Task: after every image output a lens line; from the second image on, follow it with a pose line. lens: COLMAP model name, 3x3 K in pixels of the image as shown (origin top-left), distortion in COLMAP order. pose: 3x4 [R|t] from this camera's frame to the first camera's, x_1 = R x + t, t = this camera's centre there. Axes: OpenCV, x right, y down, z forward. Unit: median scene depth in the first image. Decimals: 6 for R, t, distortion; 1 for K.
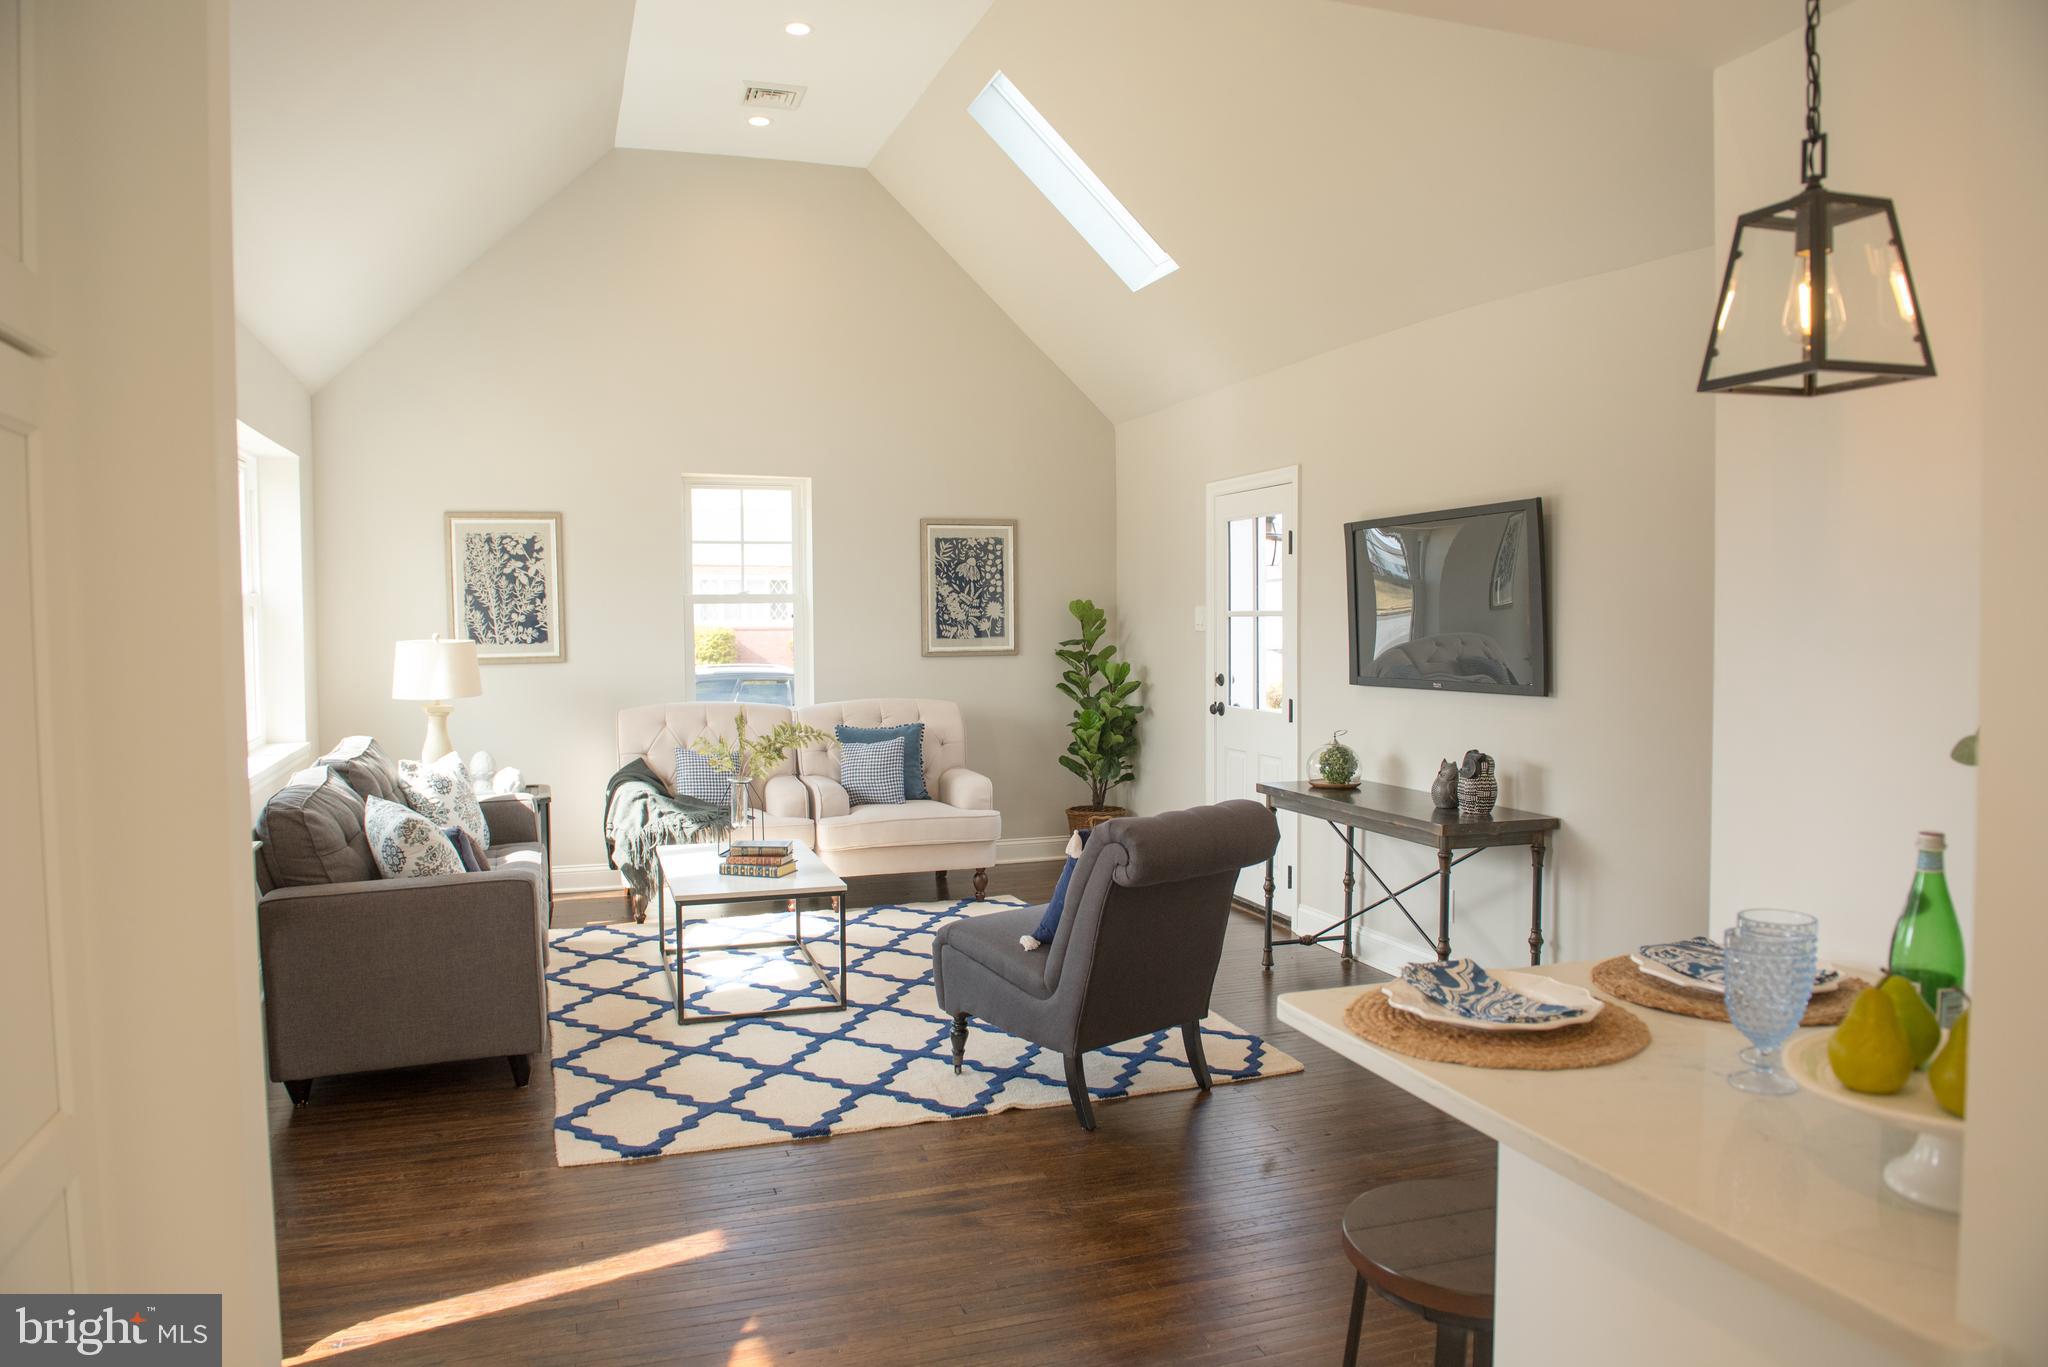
lens RADIAL K [[1330.0, 0, 1024.0], [0, 1330.0, 683.5], [0, 0, 1]] dist [-0.035309, -0.000982]
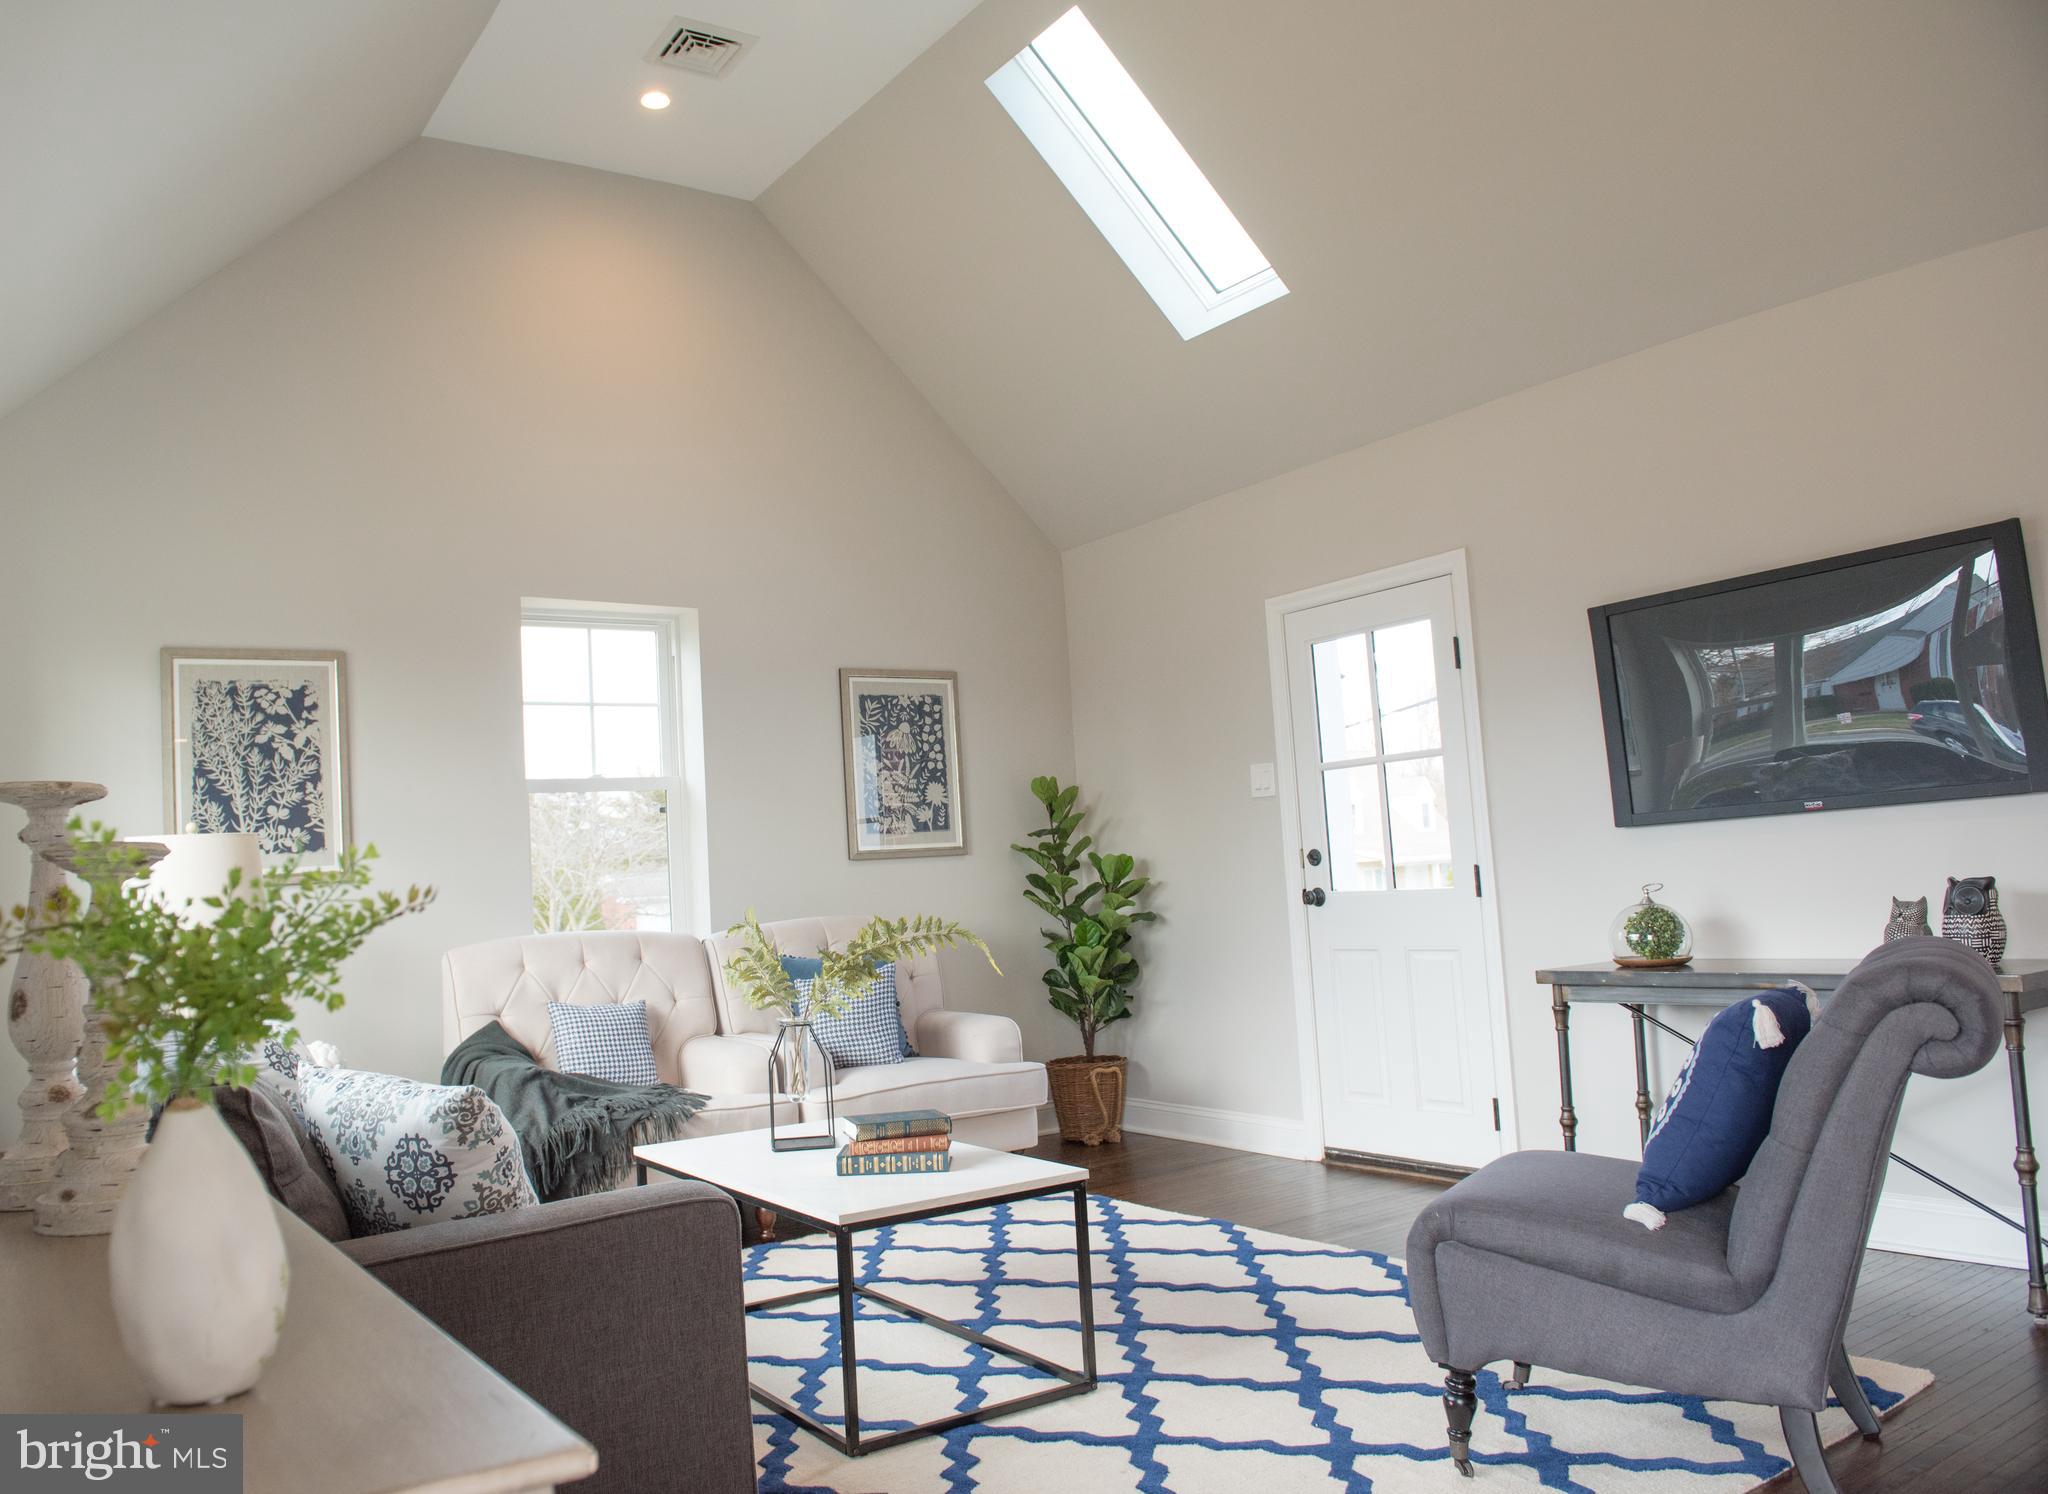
lens RADIAL K [[1519.3, 0, 1024.0], [0, 1519.3, 747.0], [0, 0, 1]] dist [-0.059512, 0.003421]
pose [[0.970432, -0.030563, 0.239432, -0.204763], [0.062059, 0.990197, -0.125130, 0.031330], [-0.233261, 0.136289, 0.962816, 0.217621]]
